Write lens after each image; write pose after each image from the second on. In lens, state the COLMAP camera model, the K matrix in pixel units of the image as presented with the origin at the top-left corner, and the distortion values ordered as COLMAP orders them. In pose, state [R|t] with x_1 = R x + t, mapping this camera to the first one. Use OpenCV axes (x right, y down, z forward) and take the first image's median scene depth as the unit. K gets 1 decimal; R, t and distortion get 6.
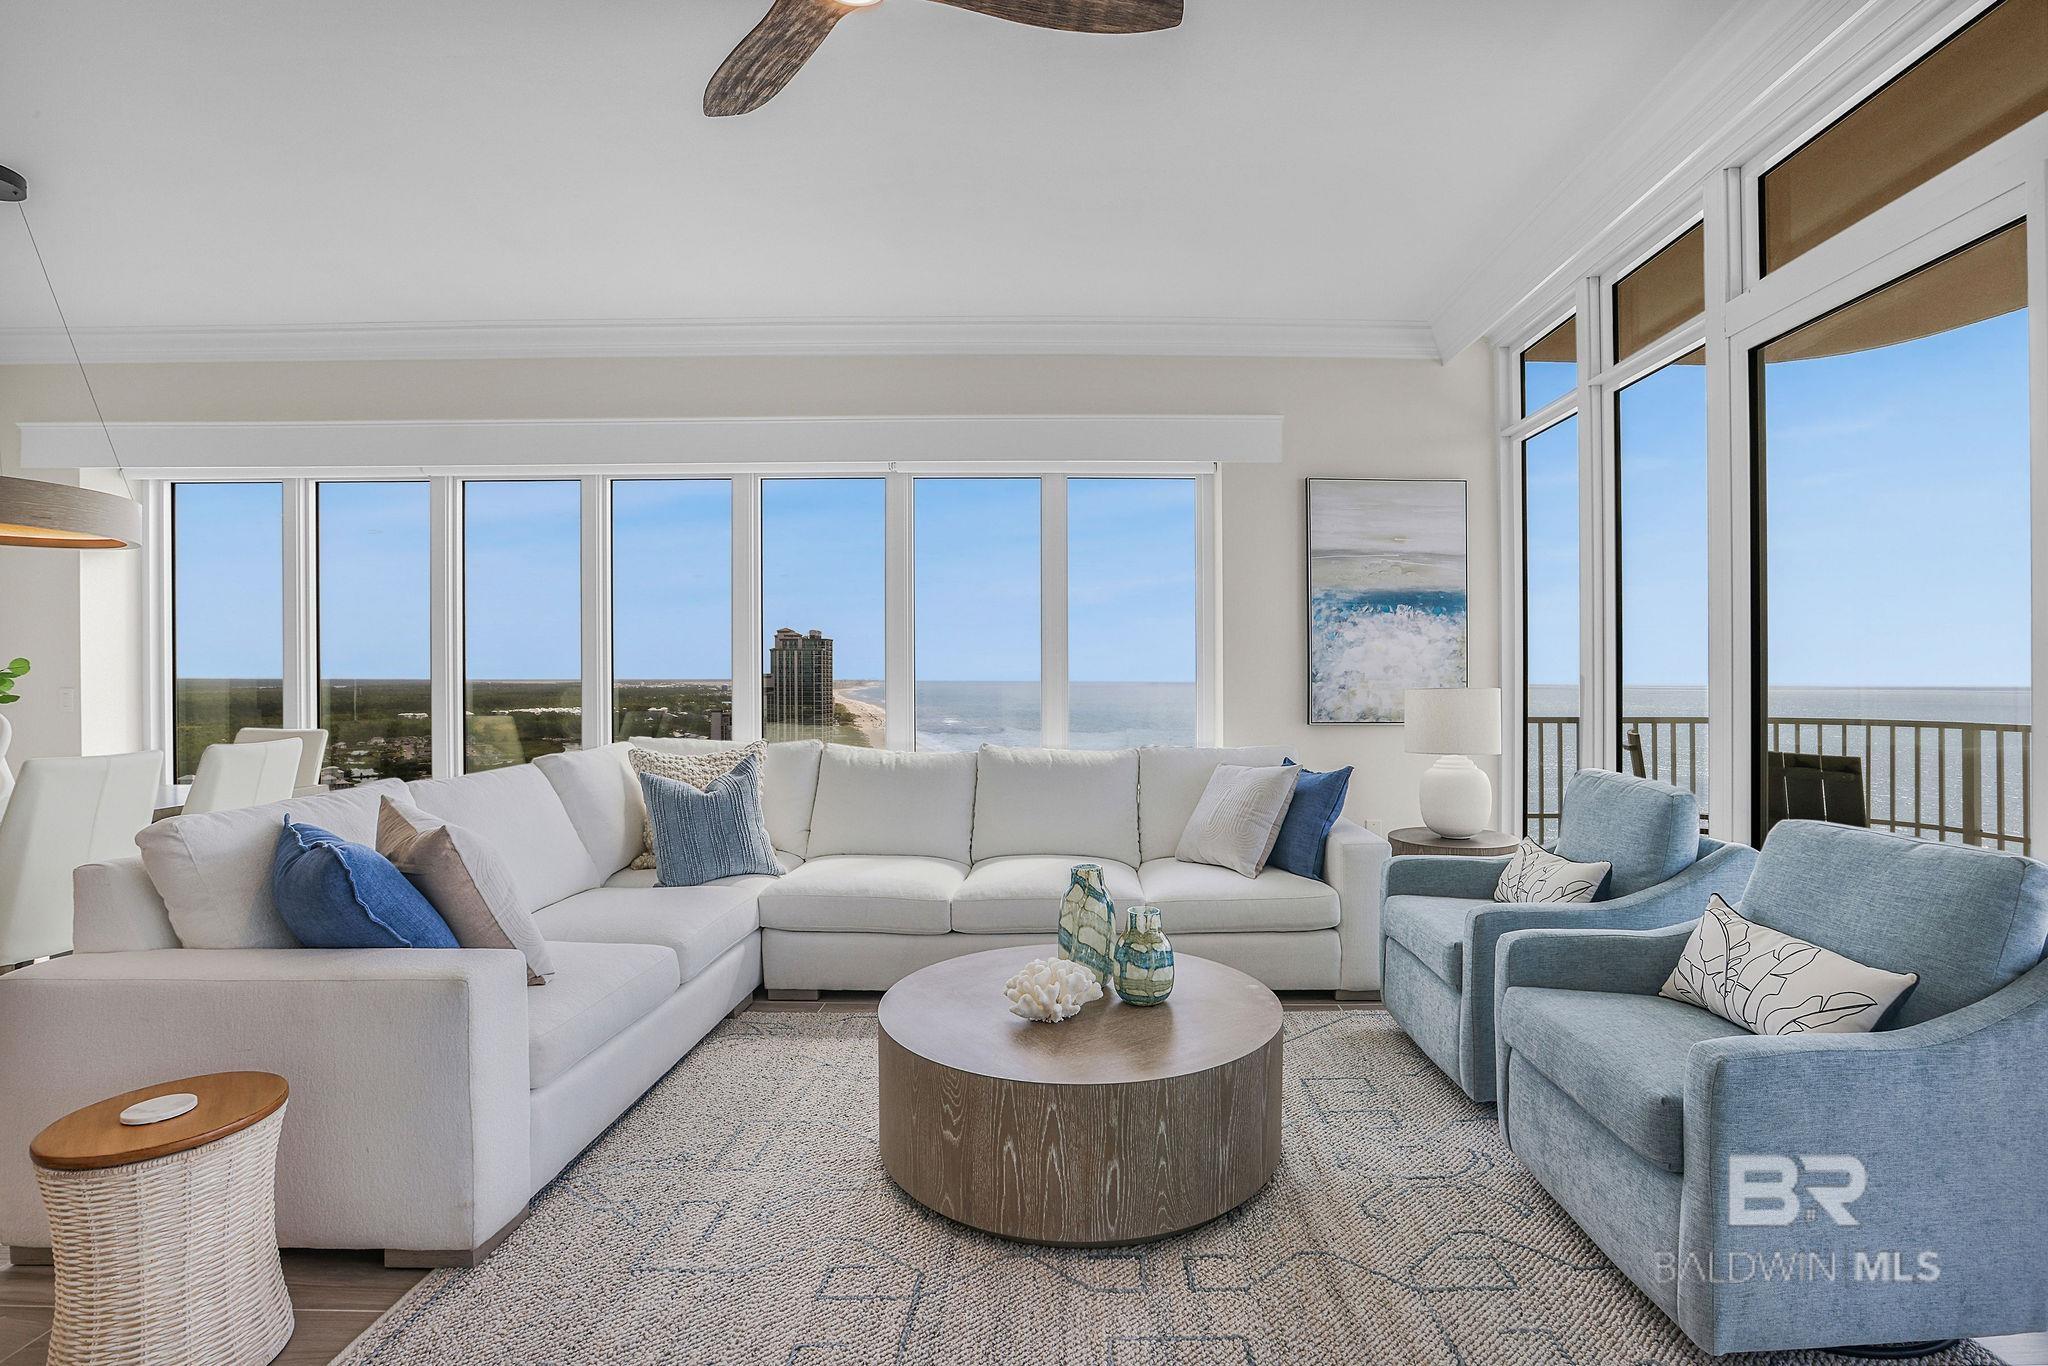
lens RADIAL K [[957.0, 0, 1031.6], [0, 957.0, 678.7], [0, 0, 1]] dist [-0.026819, 0.010613]
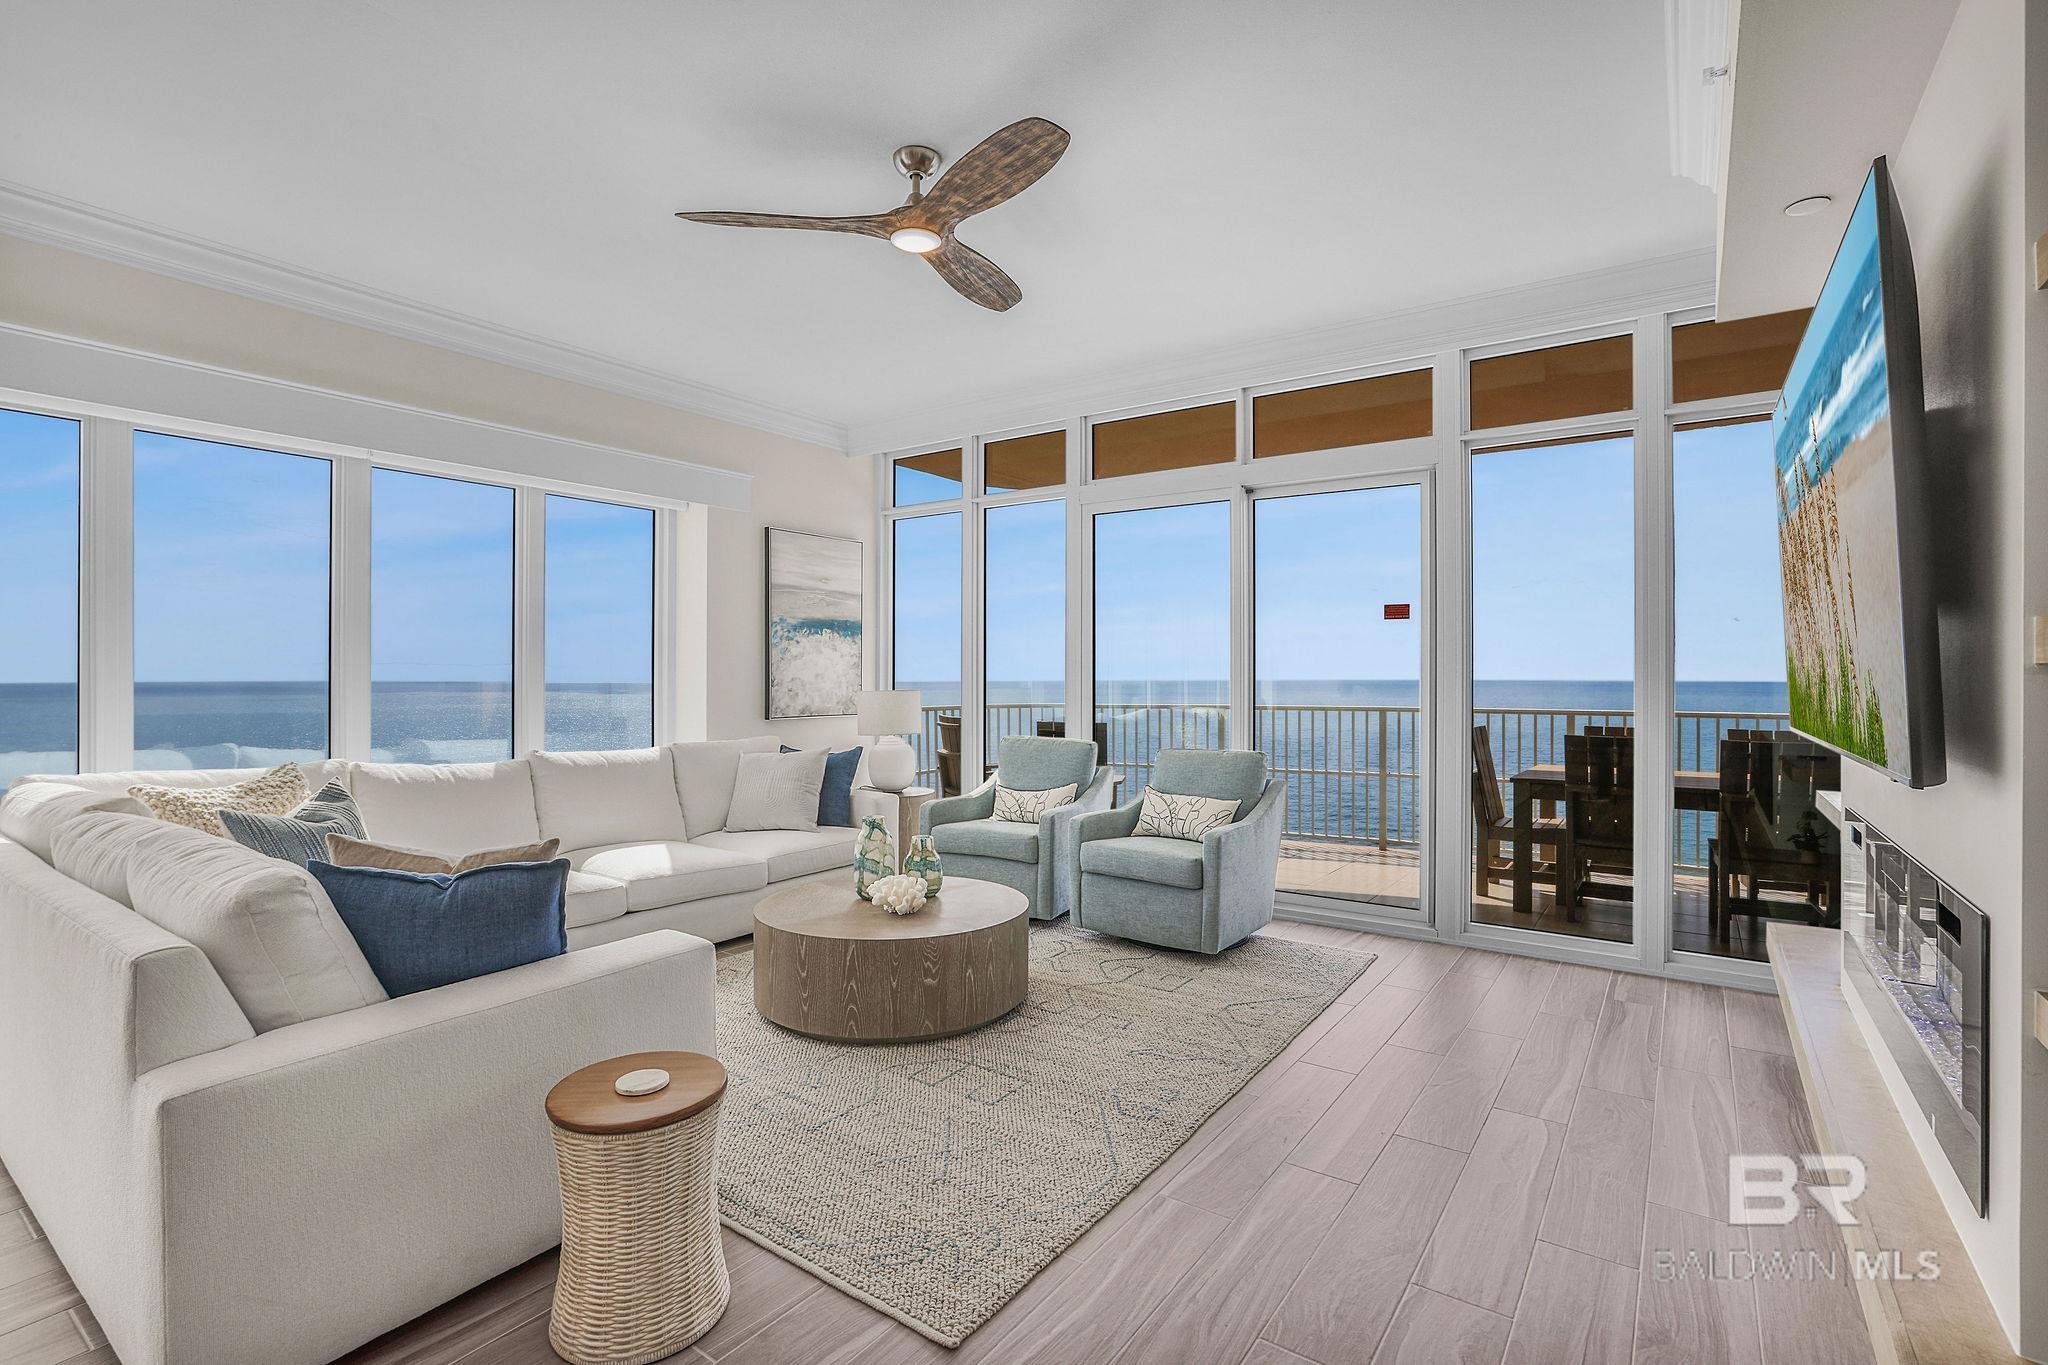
lens RADIAL K [[957.0, 0, 1024.7], [0, 957.0, 670.5], [0, 0, 1]] dist [-0.026819, 0.010613]
pose [[0.579411, 0.003594, 0.815028, -0.556650], [0.002459, 0.999978, -0.006158, -0.009509], [-0.815032, 0.005572, 0.579389, -0.017846]]
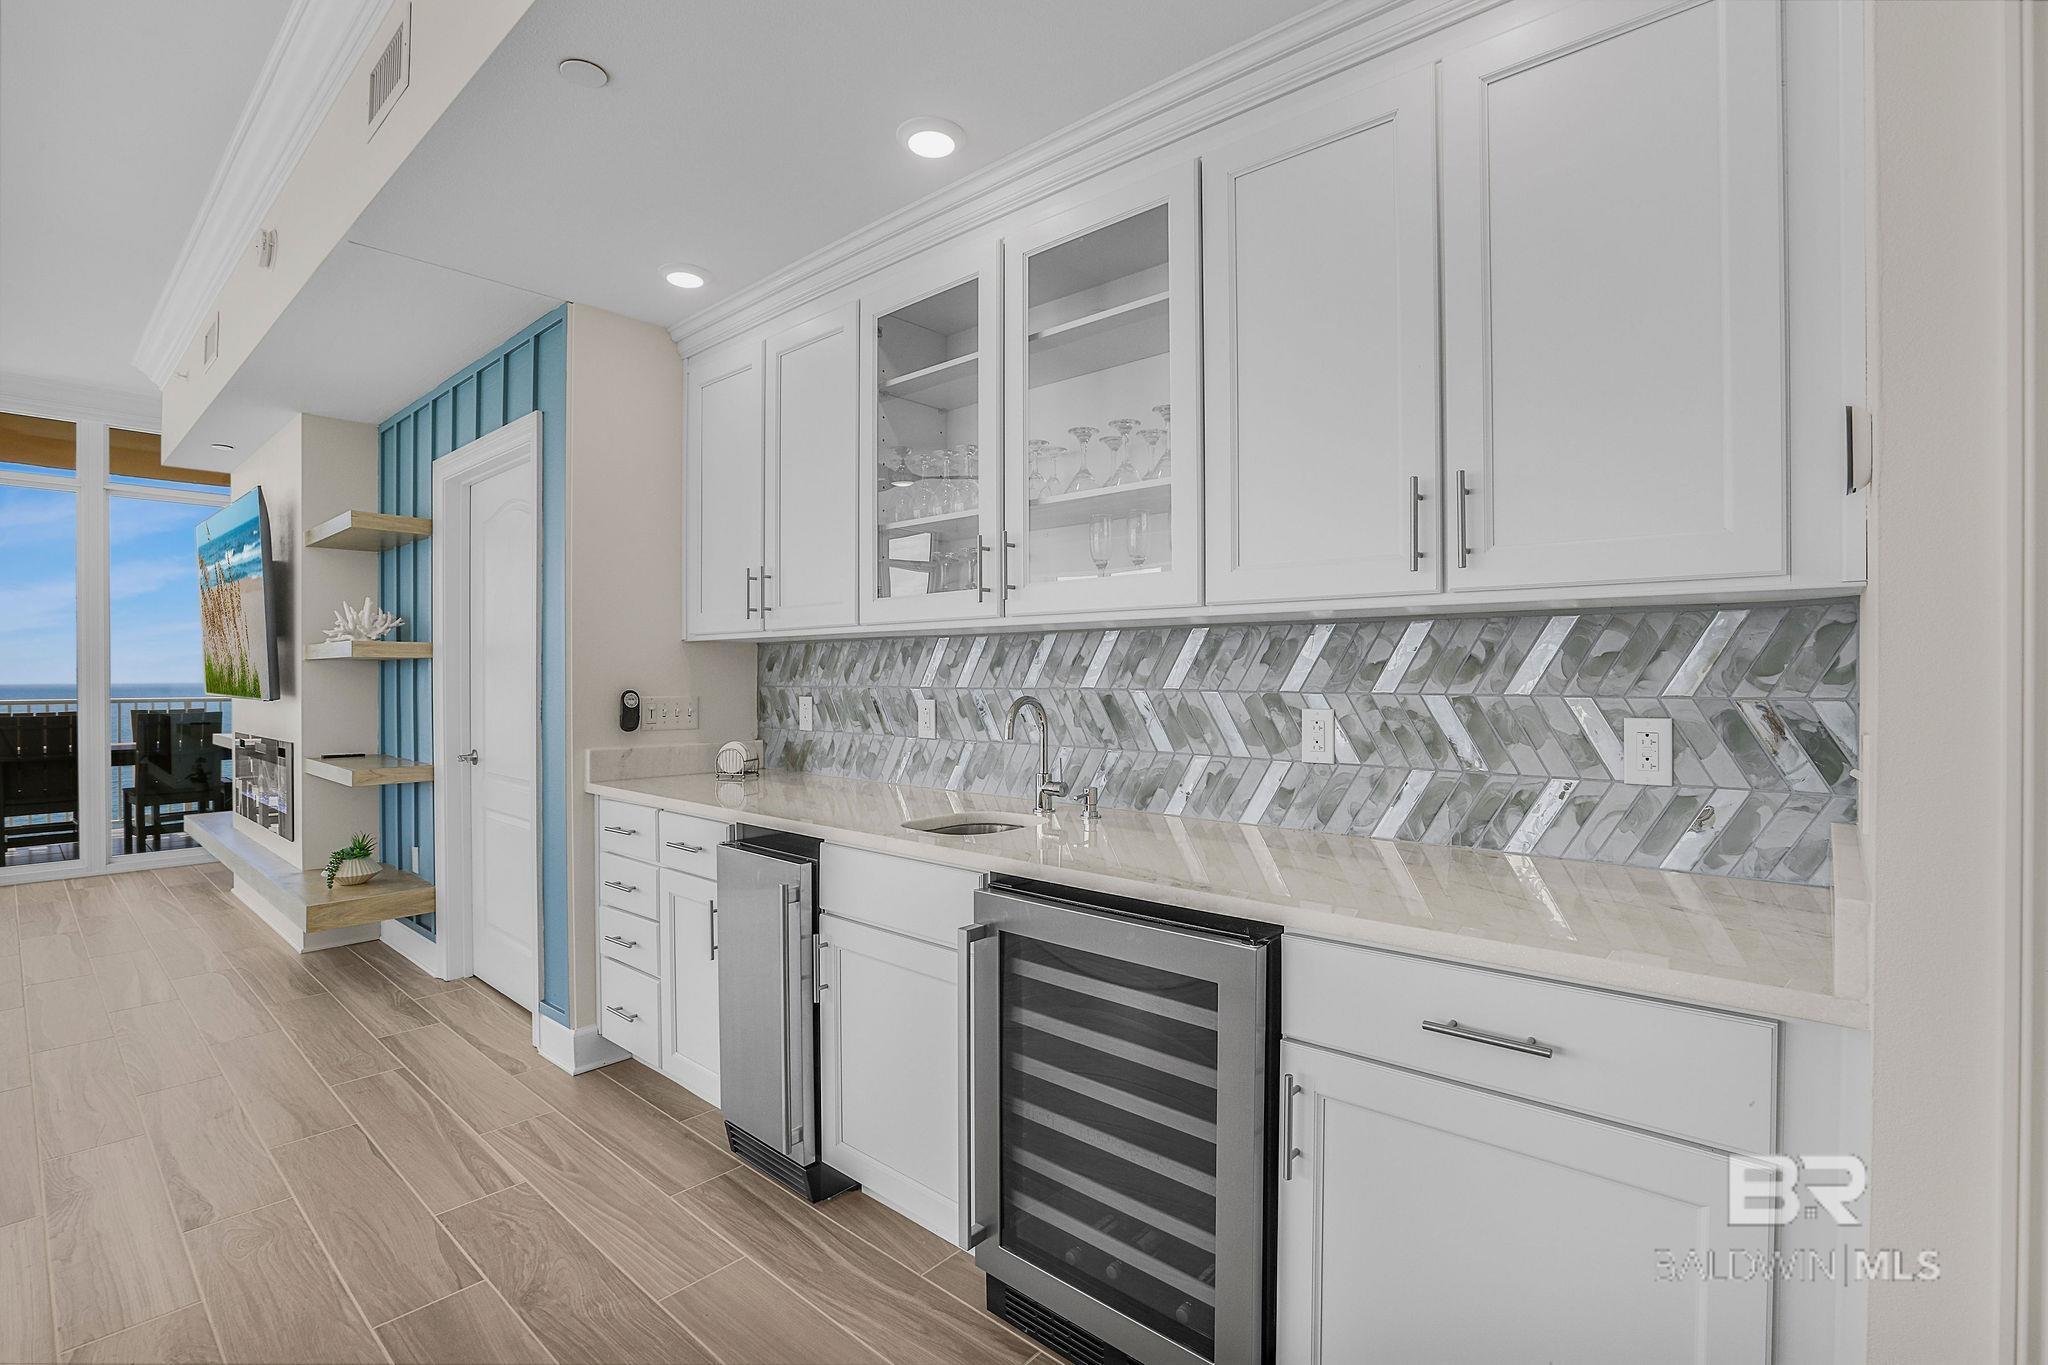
lens RADIAL K [[957.0, 0, 1017.4], [0, 957.0, 680.4], [0, 0, 1]] dist [-0.026819, 0.010613]
pose [[-0.727425, -0.005181, 0.686168, -1.349180], [-0.000580, 0.999976, 0.006936, -0.000179], [-0.686187, 0.004648, -0.727410, 0.101124]]
